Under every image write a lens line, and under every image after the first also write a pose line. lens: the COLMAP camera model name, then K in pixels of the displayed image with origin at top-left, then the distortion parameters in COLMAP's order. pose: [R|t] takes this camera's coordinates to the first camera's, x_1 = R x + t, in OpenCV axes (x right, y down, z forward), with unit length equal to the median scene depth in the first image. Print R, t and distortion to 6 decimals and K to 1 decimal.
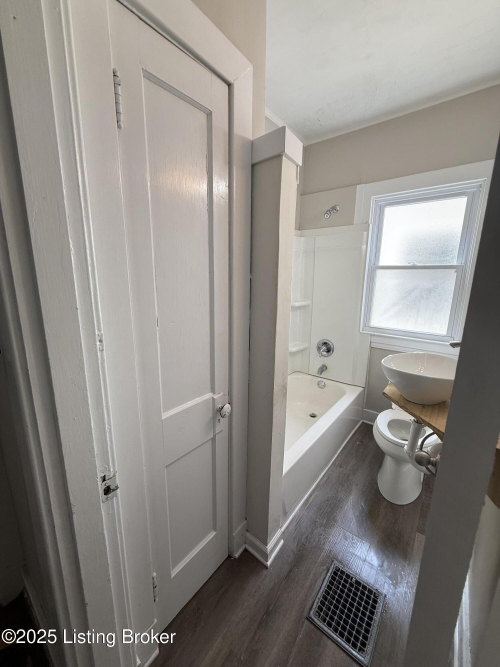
lens RADIAL K [[266.2, 0, 249.6], [0, 266.2, 332.0], [0, 0, 1]] dist [0.001128, 0.000824]
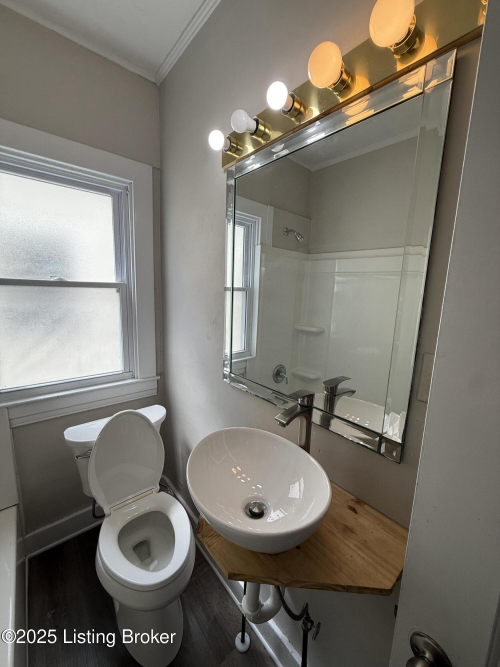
lens RADIAL K [[266.2, 0, 249.6], [0, 266.2, 332.0], [0, 0, 1]] dist [0.001128, 0.000824]
pose [[0.186419, -0.171849, 0.967324, 0.069007], [0.176233, 0.974463, 0.139155, -0.148951], [-0.966535, 0.144533, 0.211944, 0.472147]]
